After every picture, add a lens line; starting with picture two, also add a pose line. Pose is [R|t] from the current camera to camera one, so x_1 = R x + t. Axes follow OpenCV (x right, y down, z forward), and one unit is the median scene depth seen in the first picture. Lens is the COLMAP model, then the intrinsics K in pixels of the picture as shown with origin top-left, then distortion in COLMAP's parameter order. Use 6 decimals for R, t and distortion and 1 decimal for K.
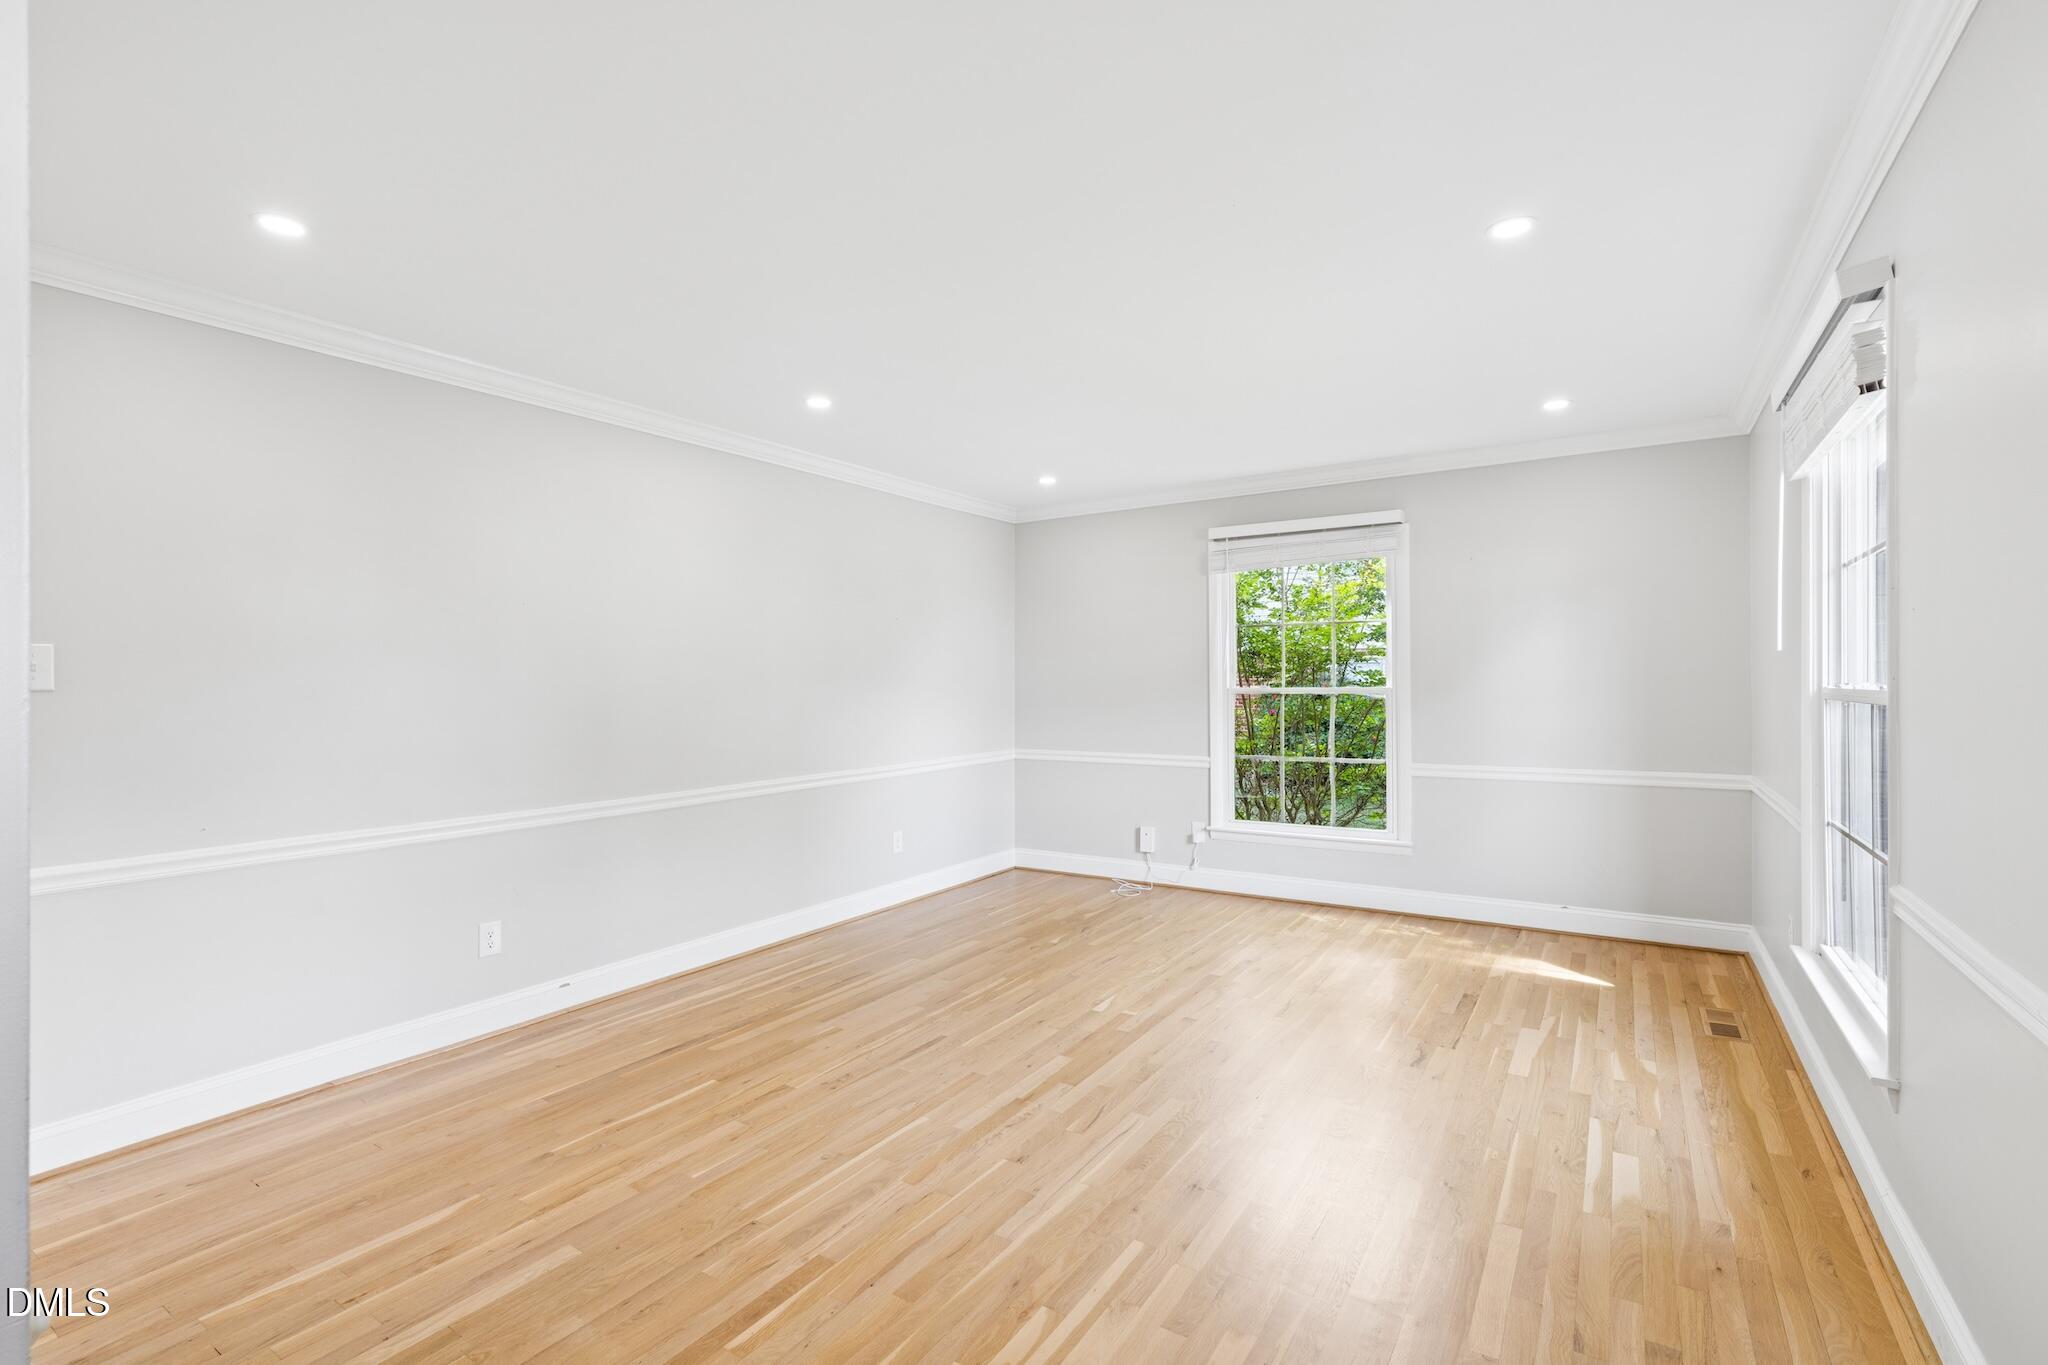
lens RADIAL K [[921.7, 0, 1025.5], [0, 921.7, 682.2], [0, 0, 1]] dist [-0.006063, 0.002358]
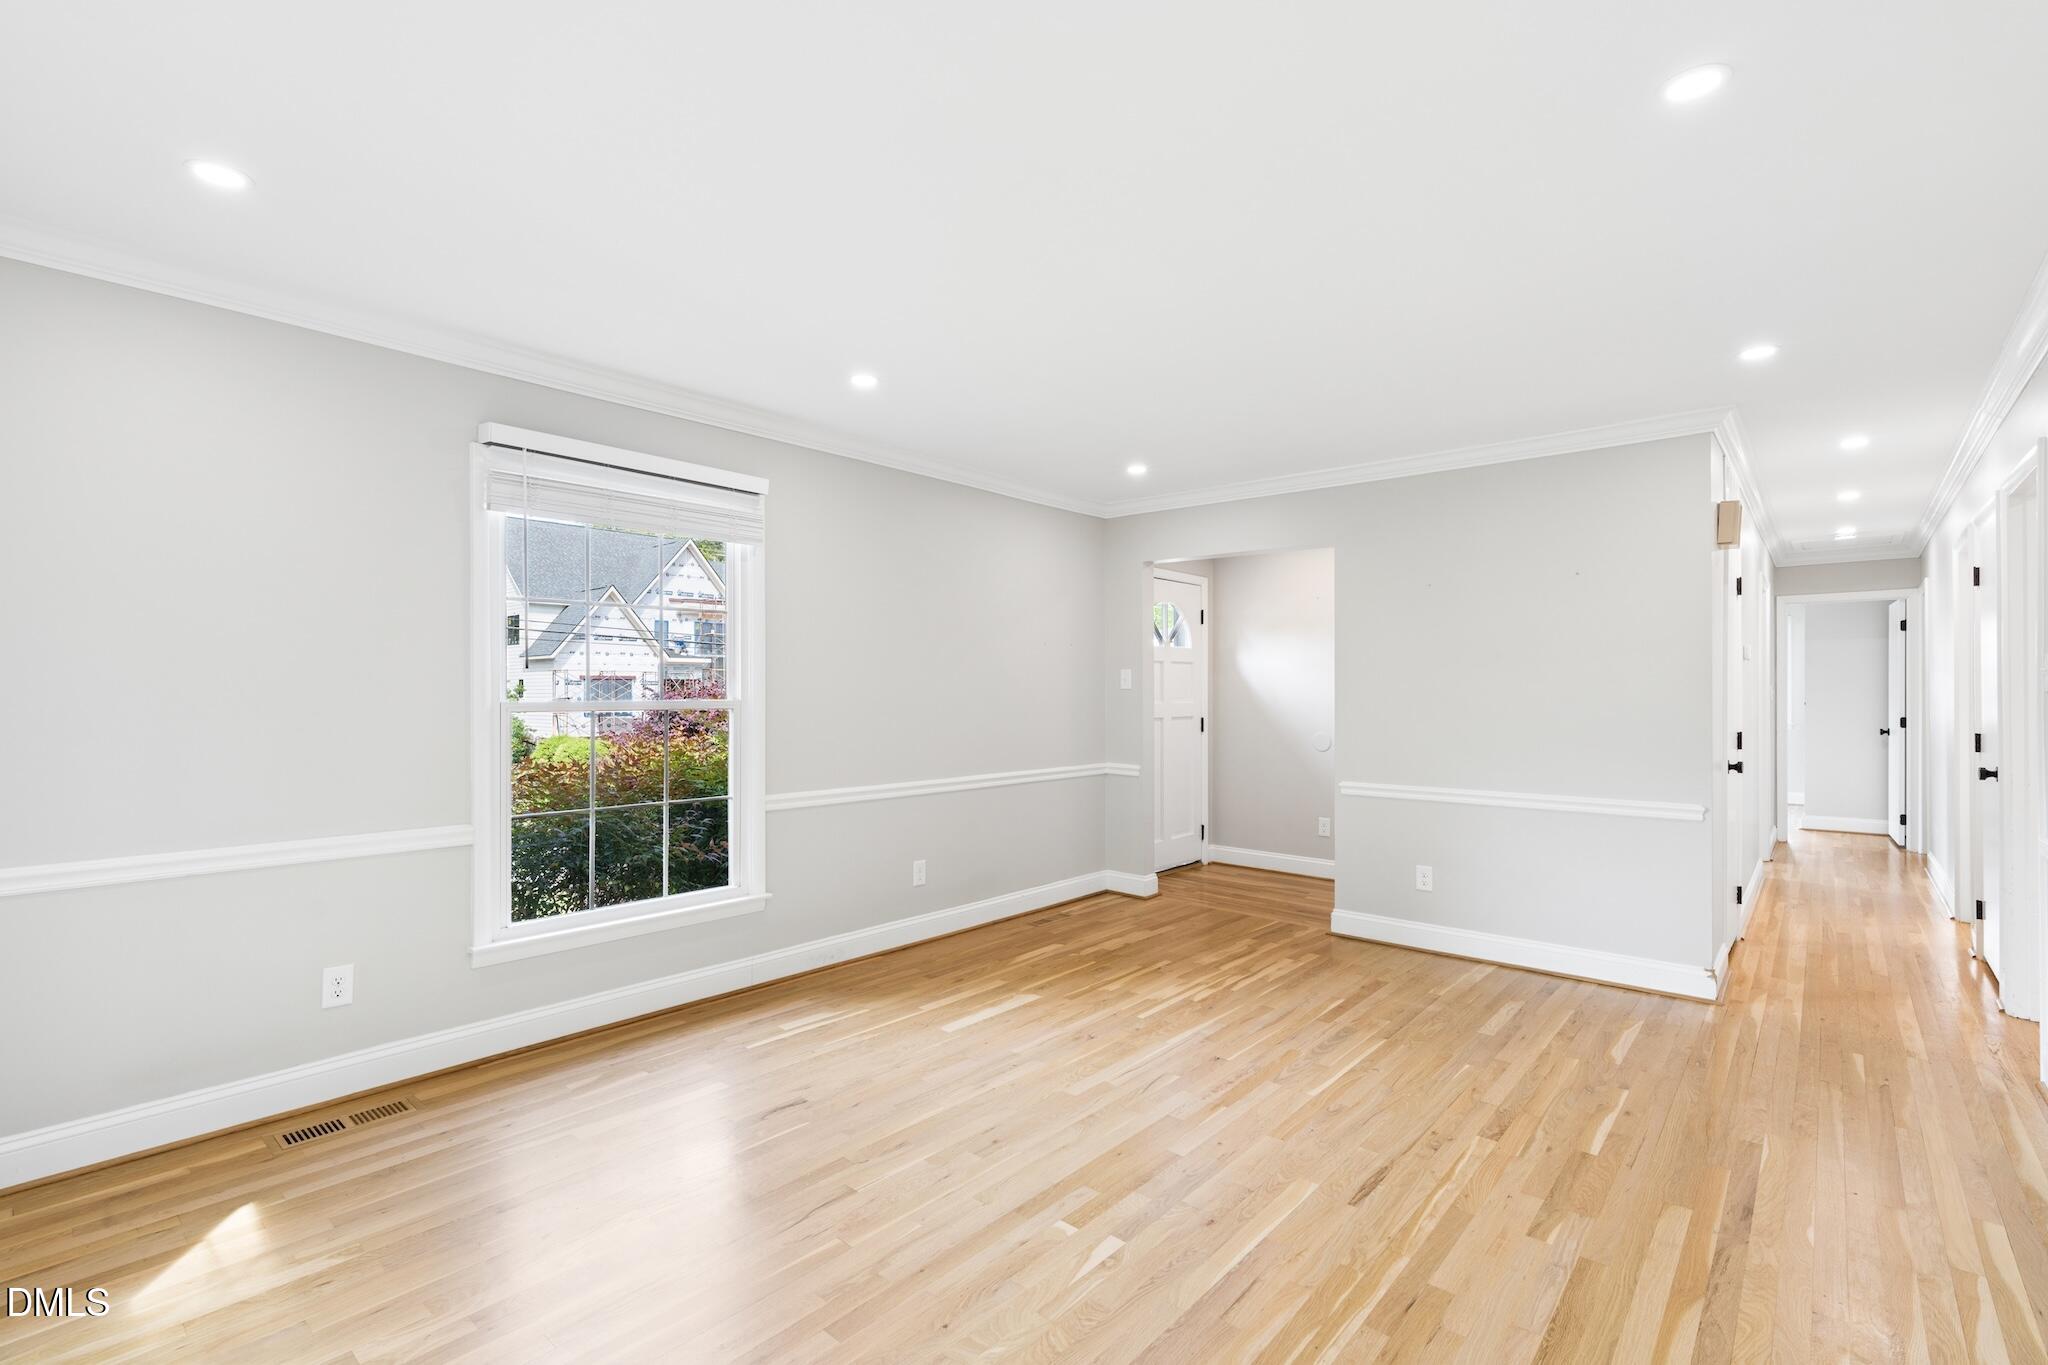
lens RADIAL K [[921.7, 0, 1030.5], [0, 921.7, 679.5], [0, 0, 1]] dist [-0.006063, 0.002358]
pose [[-0.990251, 0.010316, 0.138910, 0.052766], [0.008426, 0.999864, -0.014187, -0.000636], [-0.139037, -0.012878, -0.990203, 1.813851]]
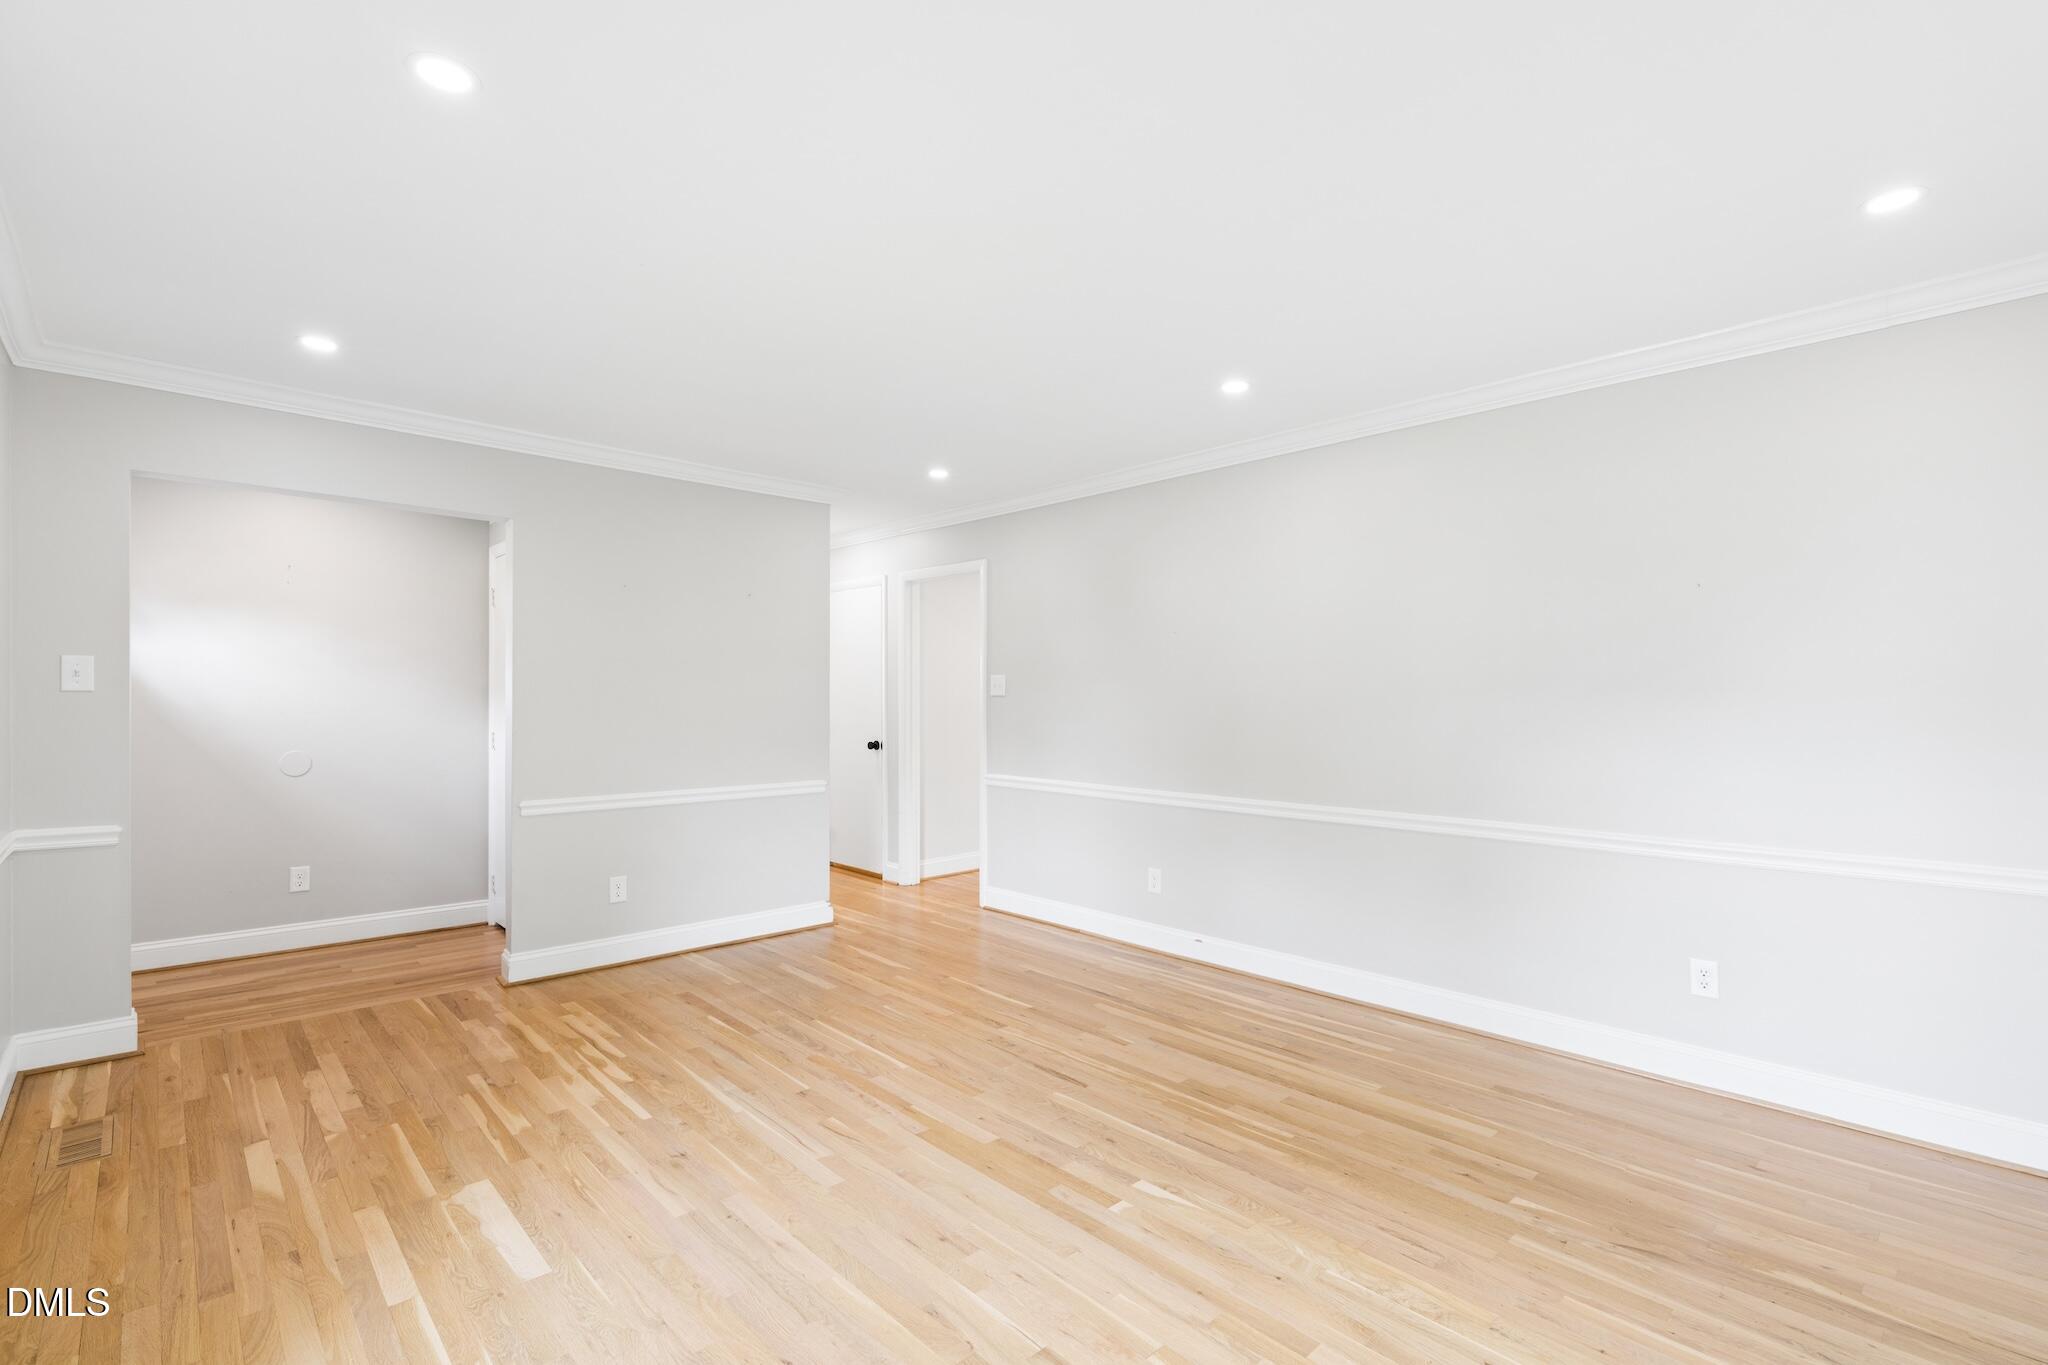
lens RADIAL K [[921.7, 0, 1028.0], [0, 921.7, 697.9], [0, 0, 1]] dist [-0.006063, 0.002358]
pose [[-0.233280, 0.011458, -0.972342, 0.846483], [0.000409, 0.999932, 0.011685, -0.009056], [0.972410, 0.002328, -0.233268, 1.217916]]
